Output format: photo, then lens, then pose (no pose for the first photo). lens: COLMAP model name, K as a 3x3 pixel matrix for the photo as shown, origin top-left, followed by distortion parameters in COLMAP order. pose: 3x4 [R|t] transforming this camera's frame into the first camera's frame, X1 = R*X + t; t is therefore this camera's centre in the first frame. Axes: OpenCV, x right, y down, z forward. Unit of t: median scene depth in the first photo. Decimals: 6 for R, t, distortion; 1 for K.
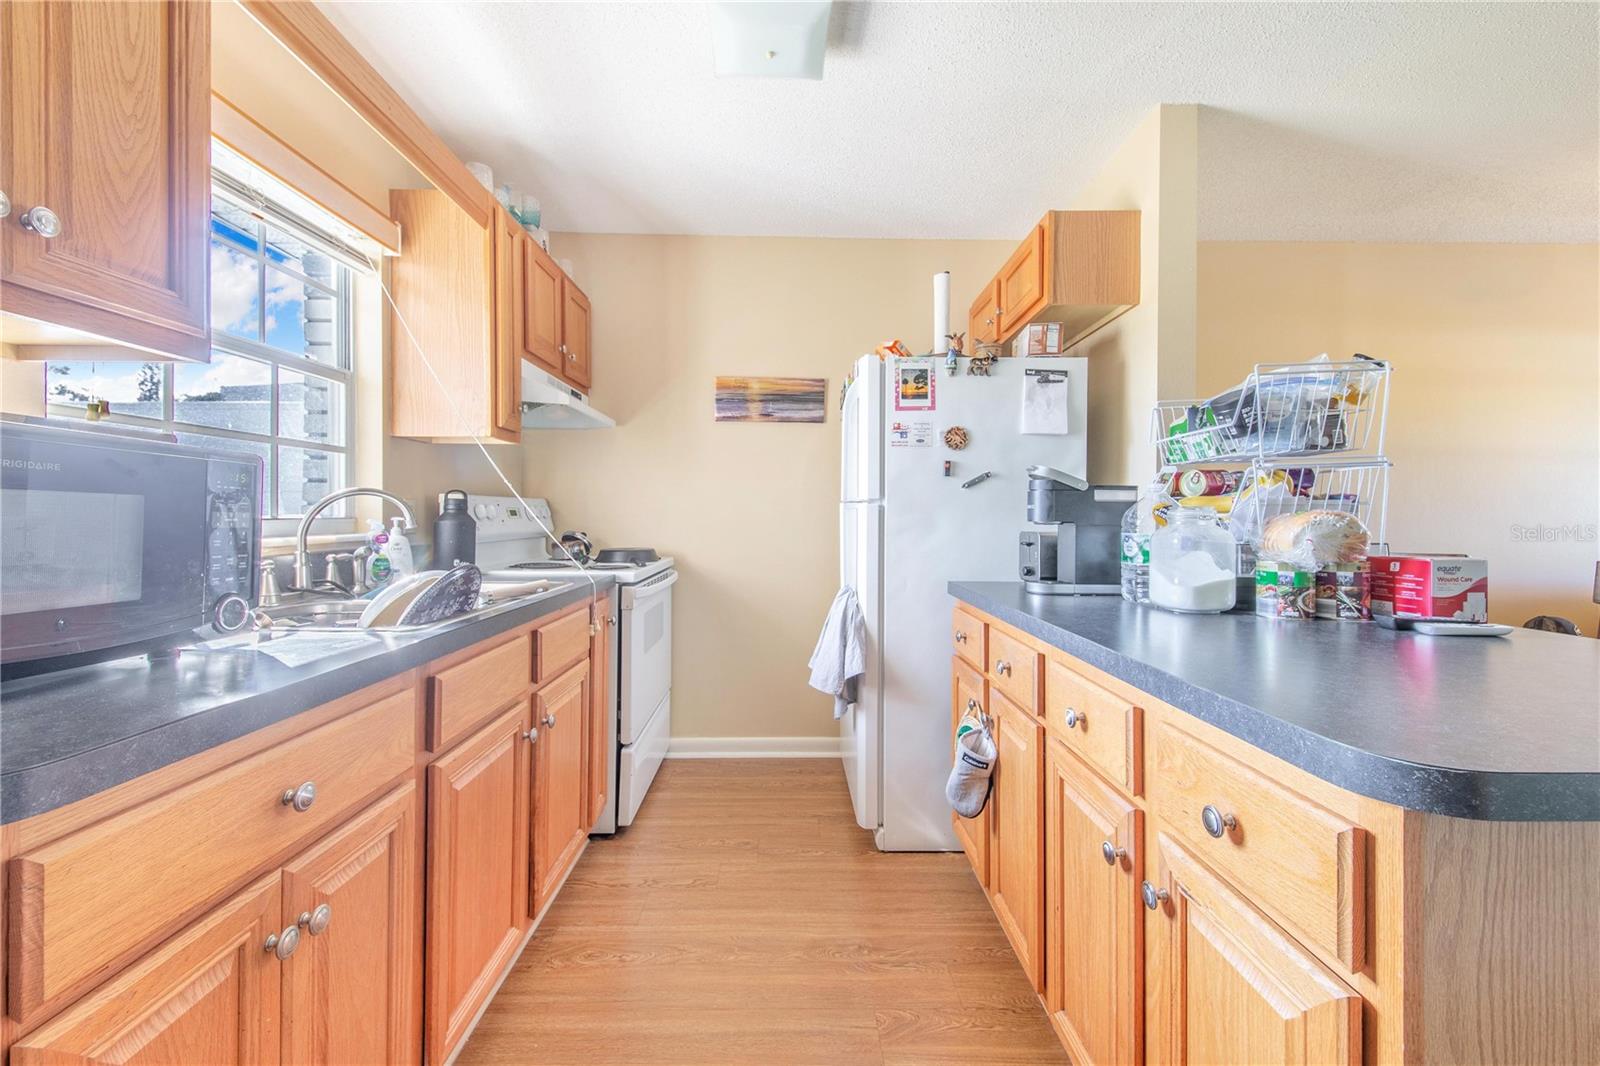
lens RADIAL K [[654.6, 0, 807.6], [0, 654.6, 516.5], [0, 0, 1]] dist [0.057063, -0.036242]
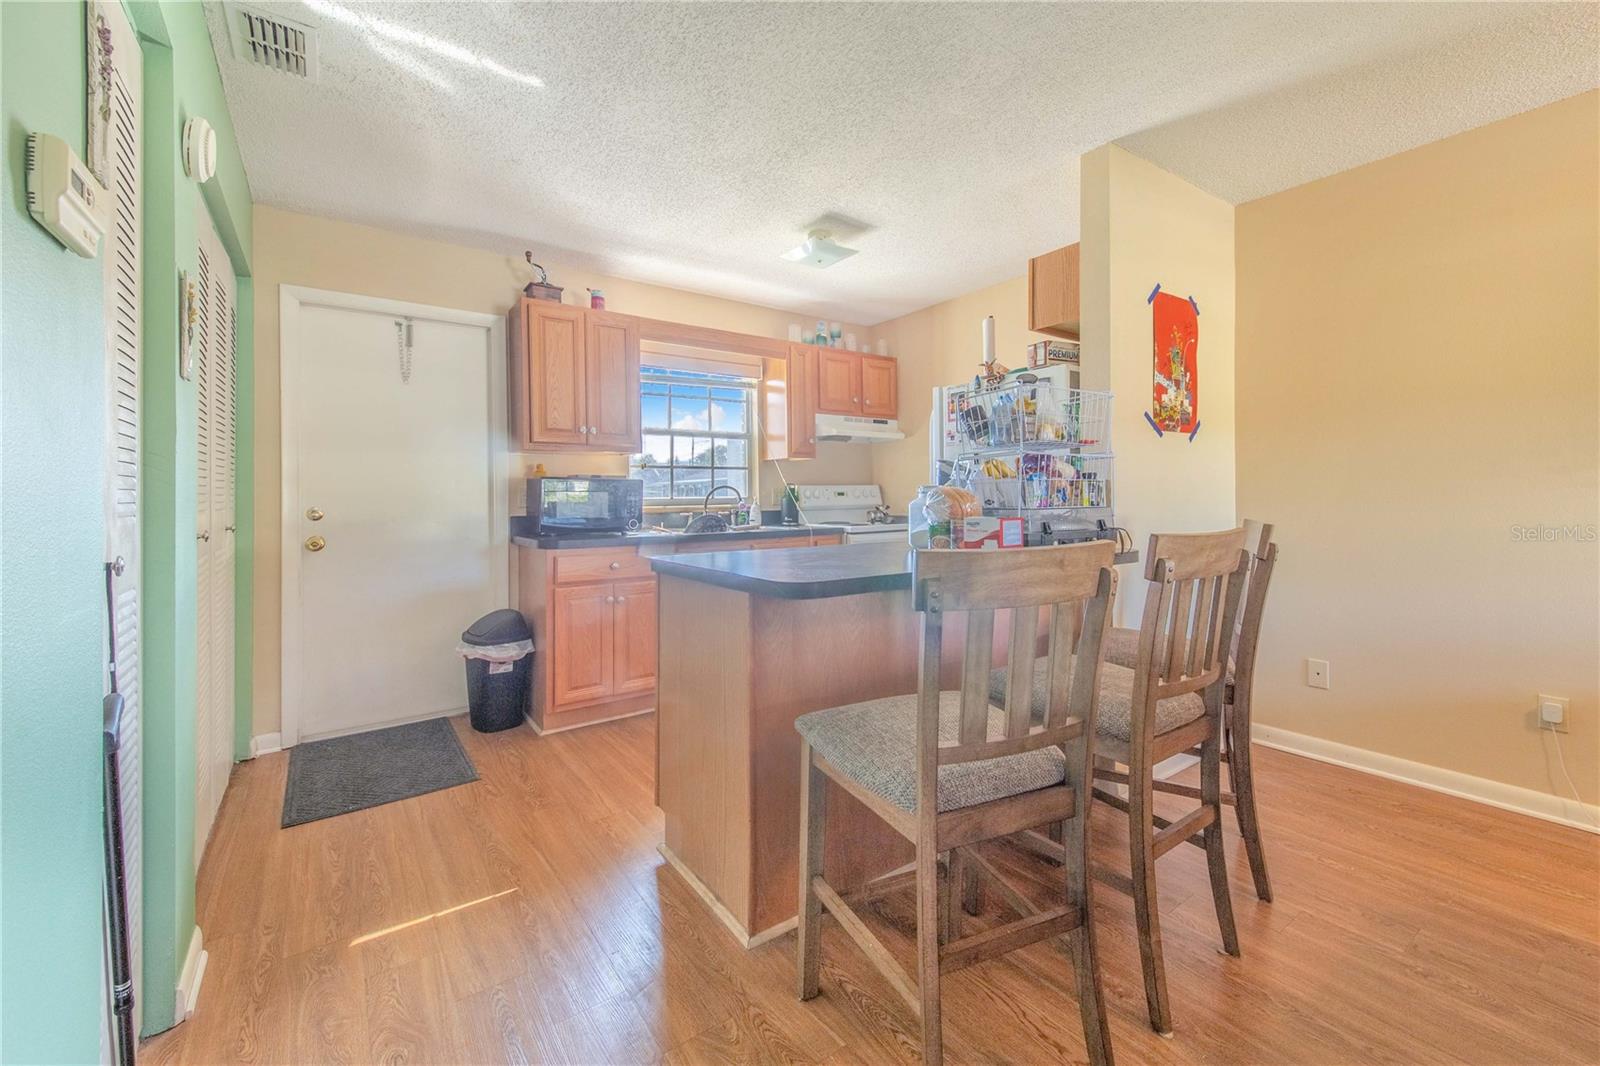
lens RADIAL K [[641.8, 0, 792.7], [0, 641.8, 494.1], [0, 0, 1]] dist [0.078193, -0.033186]
pose [[0.550841, -0.012496, -0.834517, 1.164179], [0.009281, 0.999918, -0.008847, 0.011472], [0.834559, -0.002872, 0.550911, -0.102219]]
